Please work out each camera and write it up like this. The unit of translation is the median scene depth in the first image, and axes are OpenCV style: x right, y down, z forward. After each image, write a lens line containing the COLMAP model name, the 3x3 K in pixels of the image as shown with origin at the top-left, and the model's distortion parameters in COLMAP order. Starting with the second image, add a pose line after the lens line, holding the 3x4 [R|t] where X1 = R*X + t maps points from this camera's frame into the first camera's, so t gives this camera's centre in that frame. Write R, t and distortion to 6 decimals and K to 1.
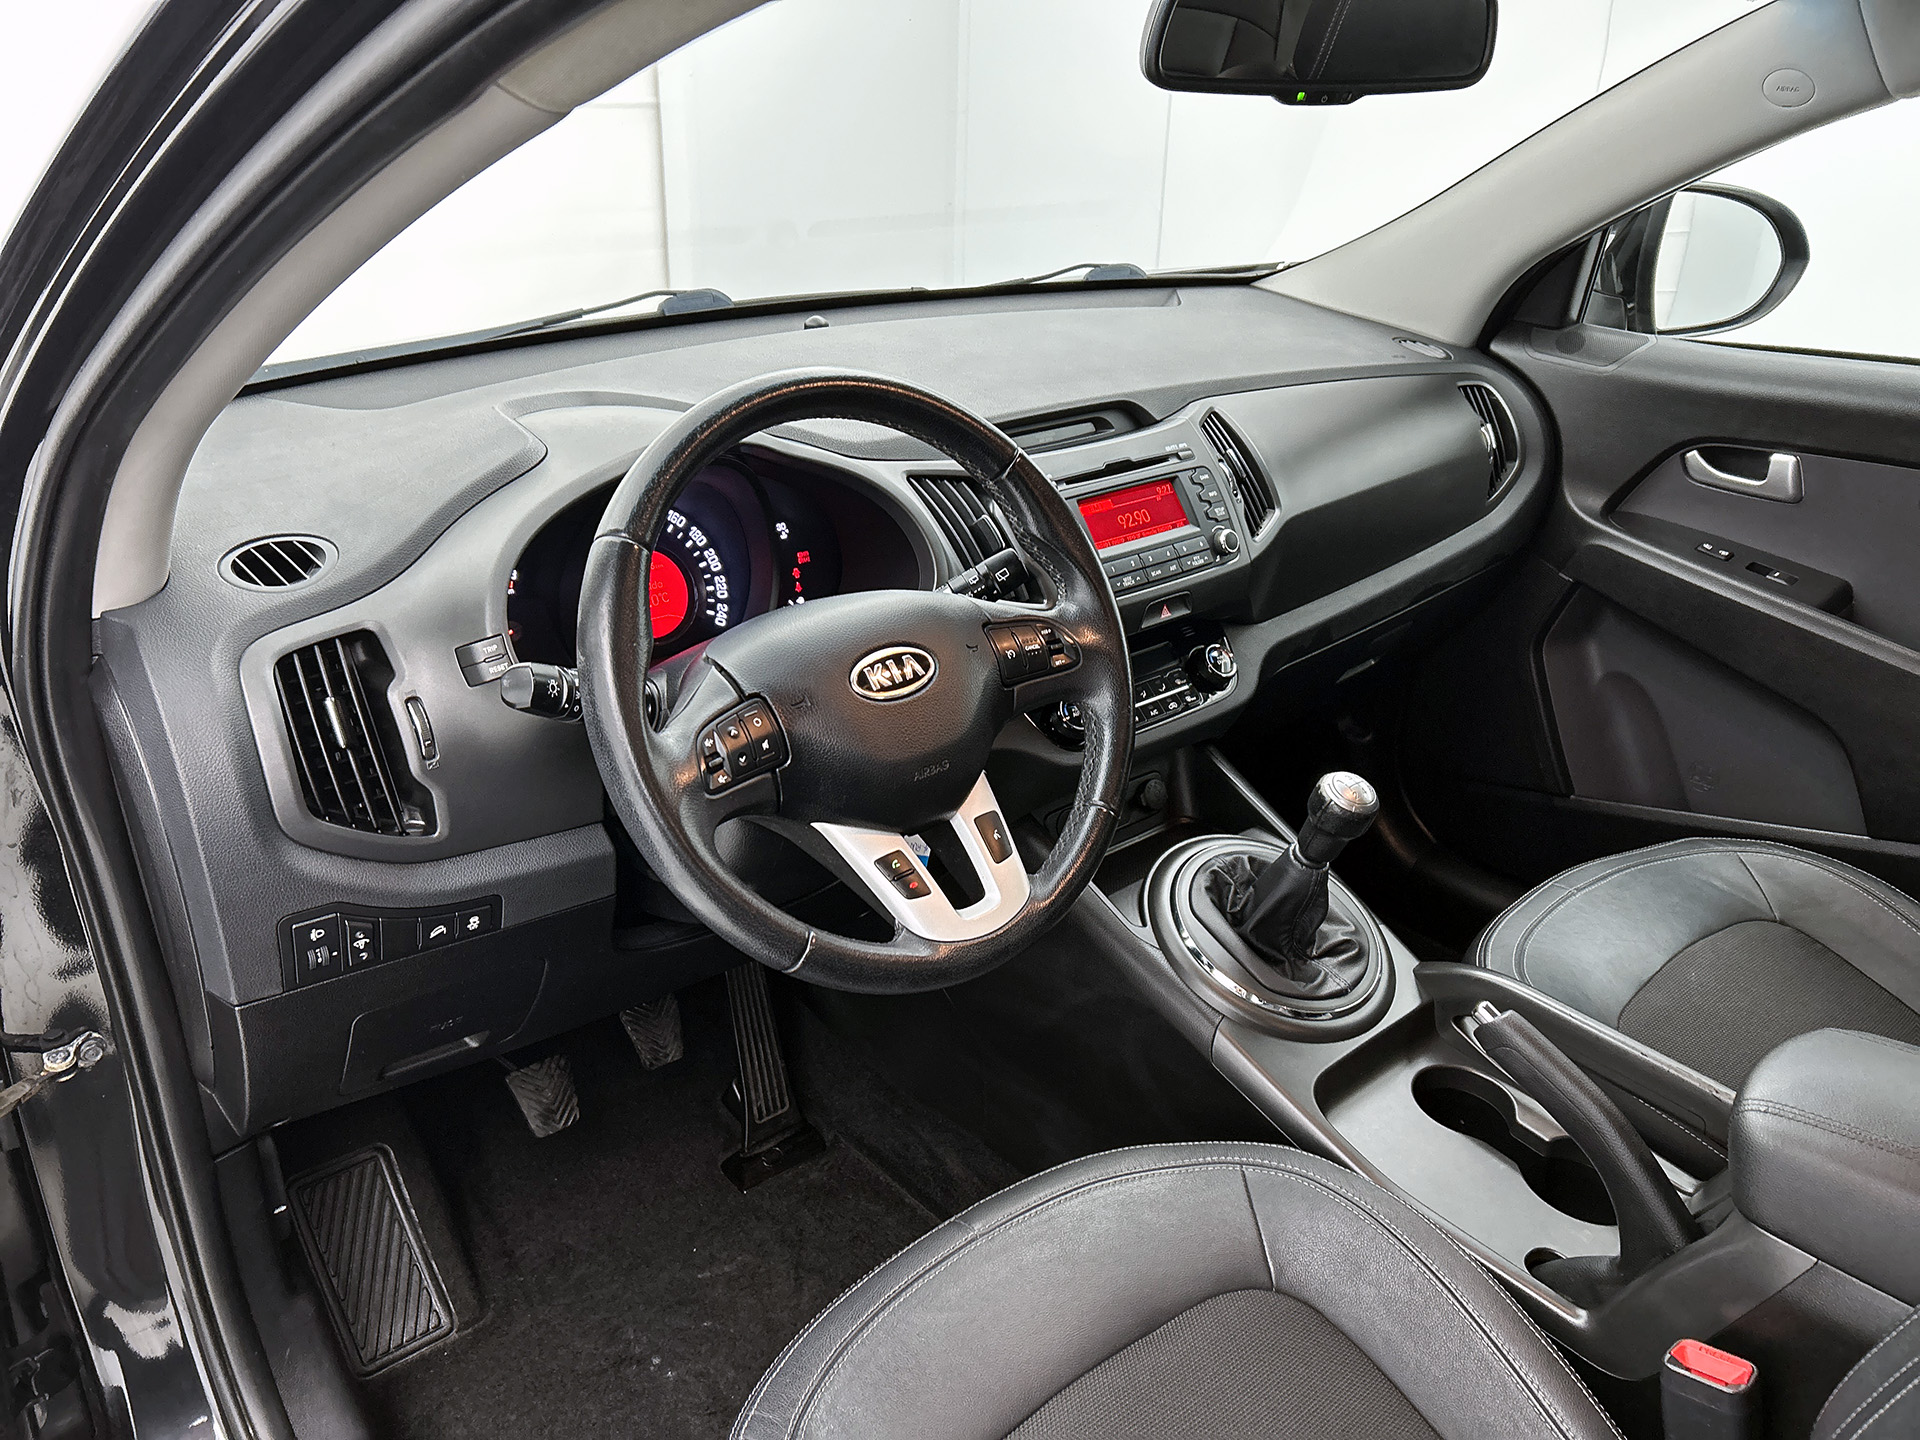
lens RADIAL K [[1435.7, 0, 957.8], [0, 1435.7, 733.5], [0, 0, 1]] dist [0.051199, -0.055593]
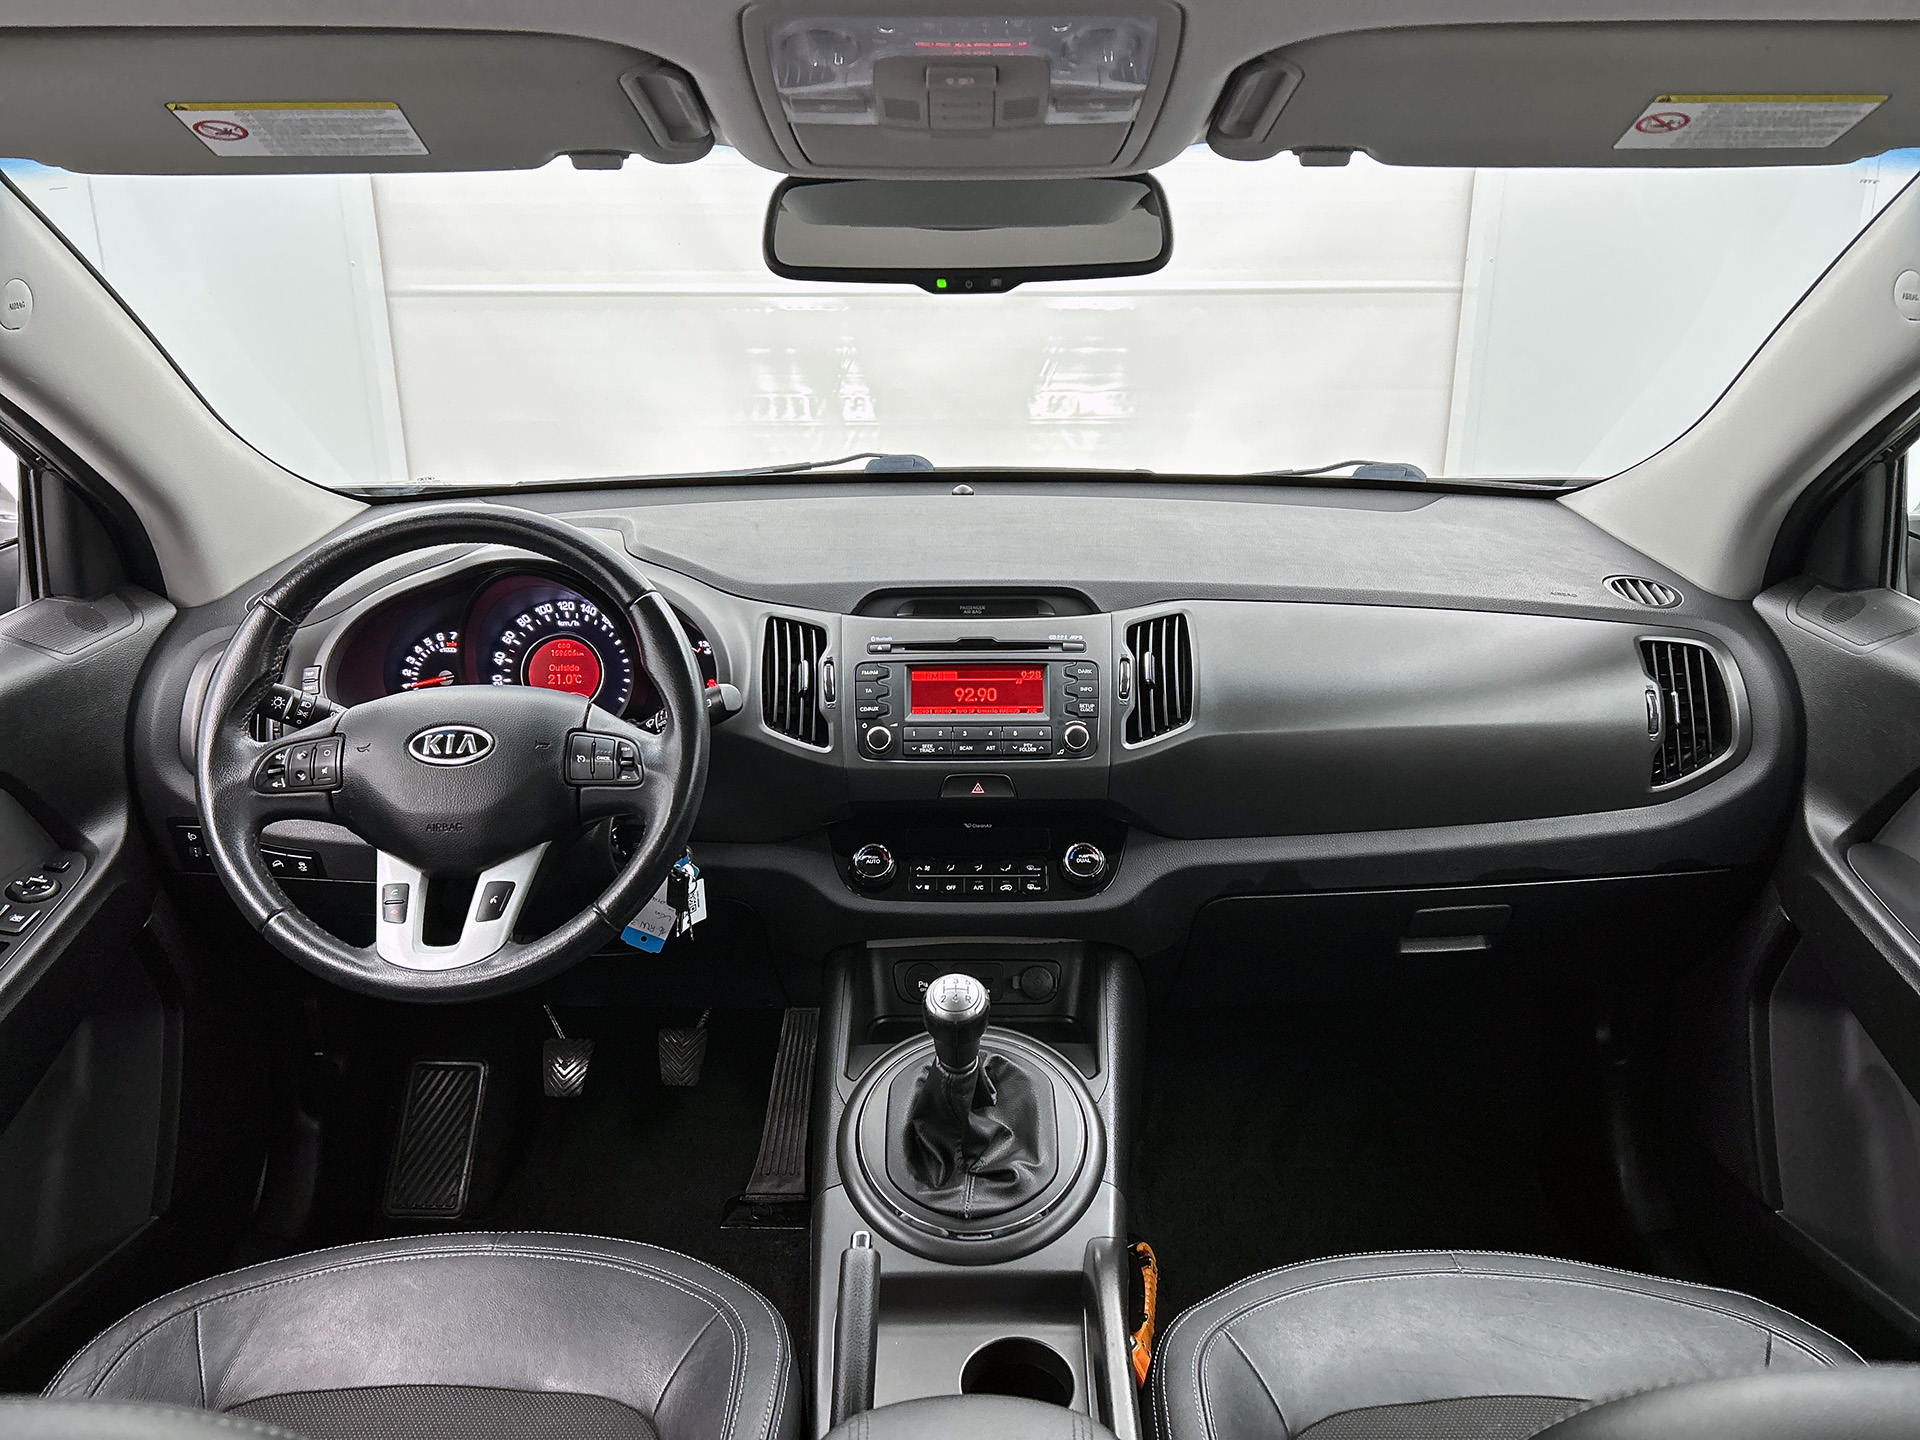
lens RADIAL K [[1435.7, 0, 979.1], [0, 1435.7, 713.6], [0, 0, 1]] dist [0.051199, -0.055593]
pose [[0.761749, 0.187185, -0.620242, 0.741486], [-0.259611, 0.965321, -0.027513, -0.105370], [0.593583, 0.181980, 0.783928, 0.192481]]
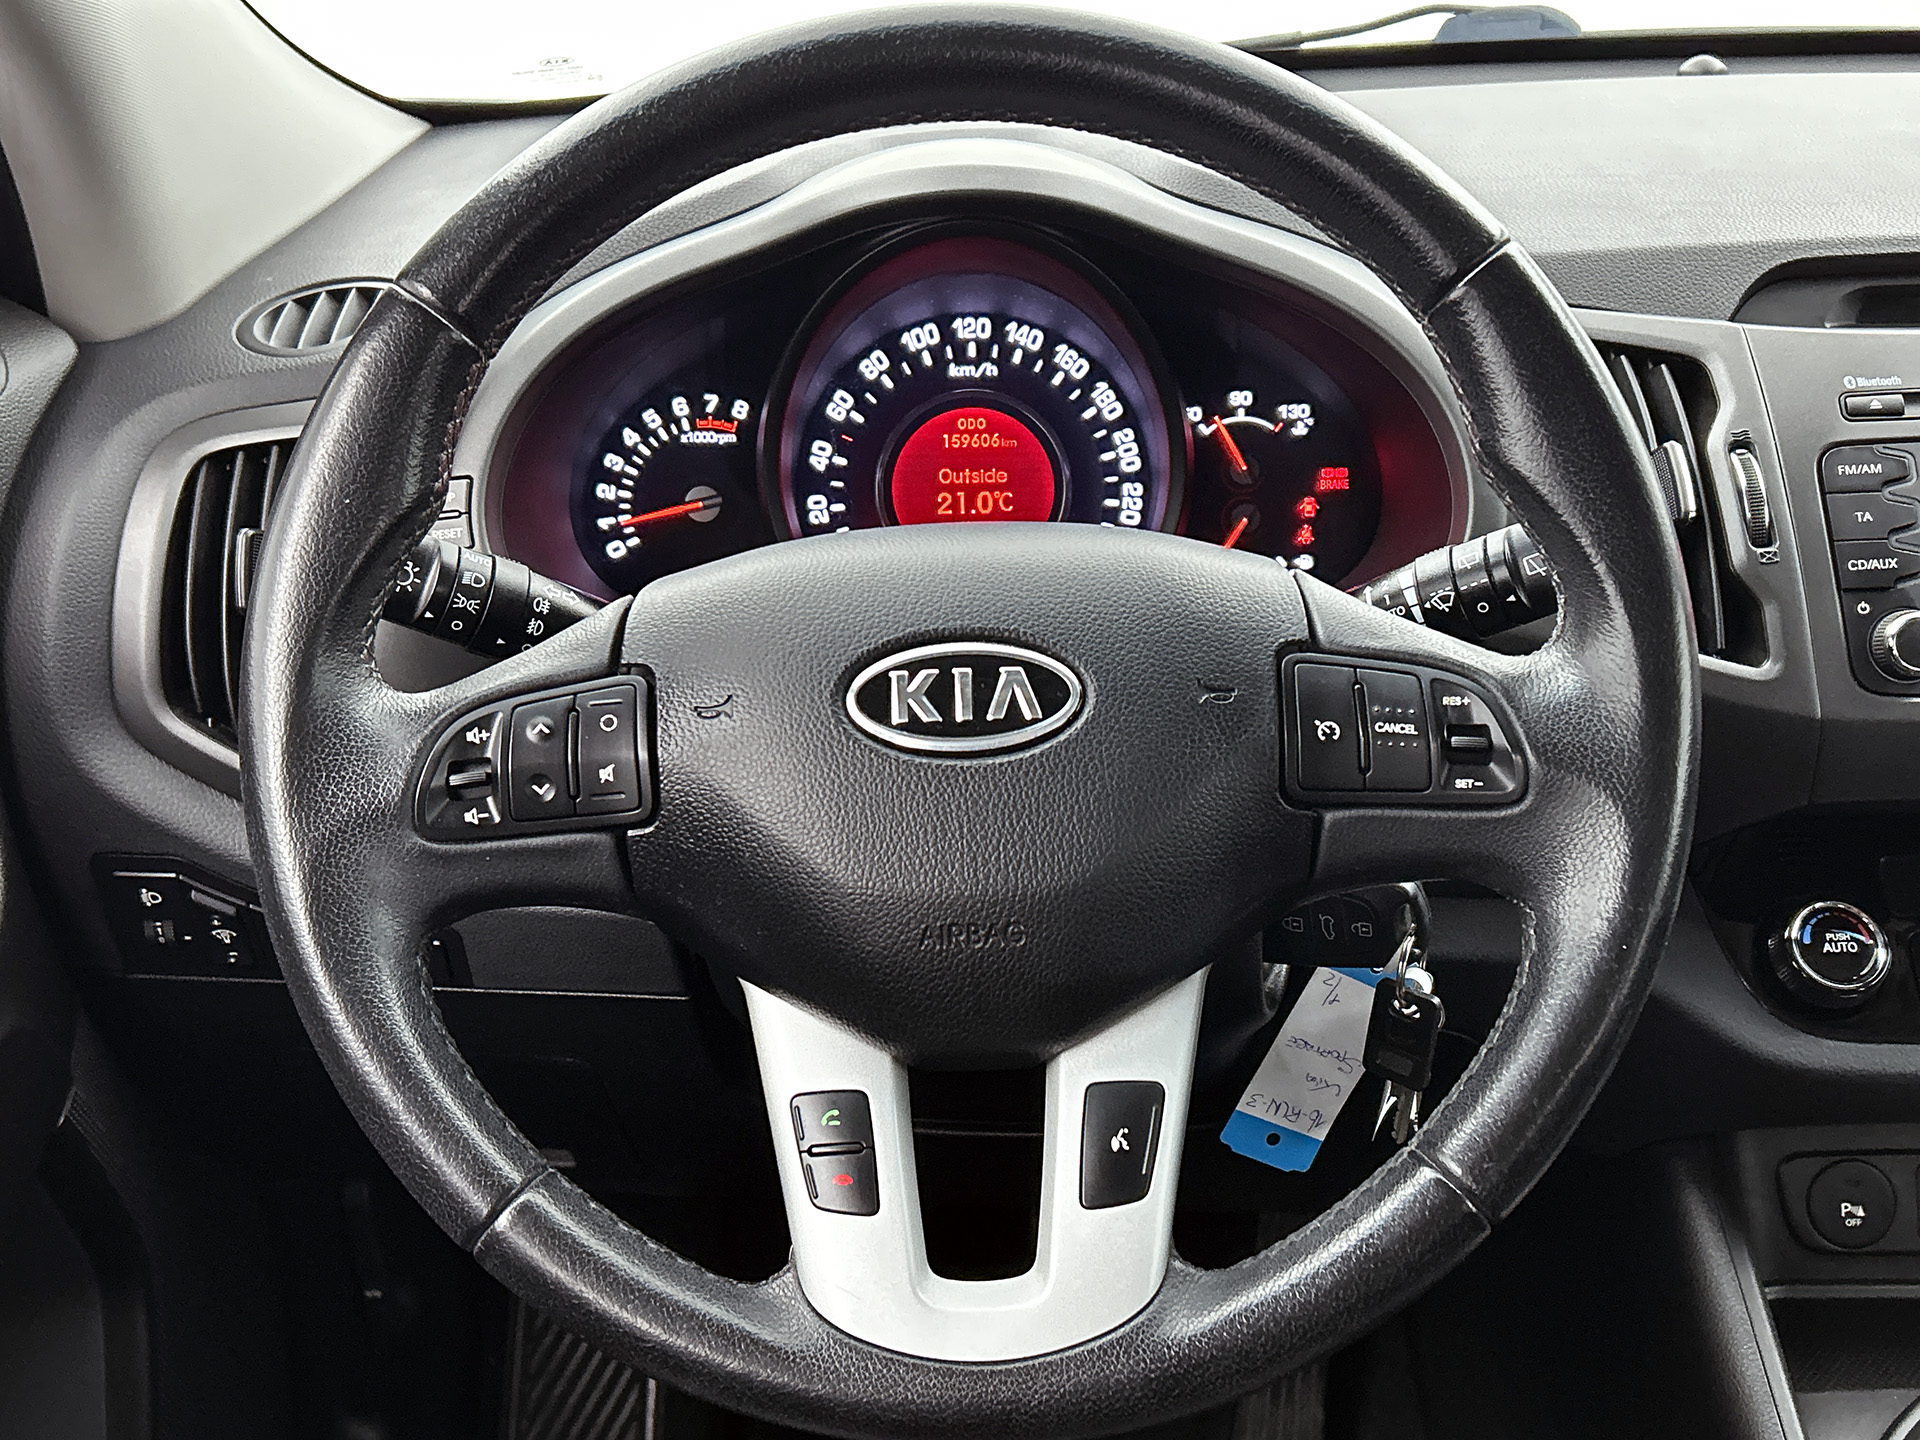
lens RADIAL K [[1971.6, 0, 970.3], [0, 1971.6, 706.4], [0, 0, 1]] dist [0.029708, 0.000000]
pose [[0.756770, 0.225745, -0.613464, 0.221294], [-0.244275, 0.968149, 0.054925, -0.049689], [0.606324, 0.108288, 0.787810, 0.363946]]
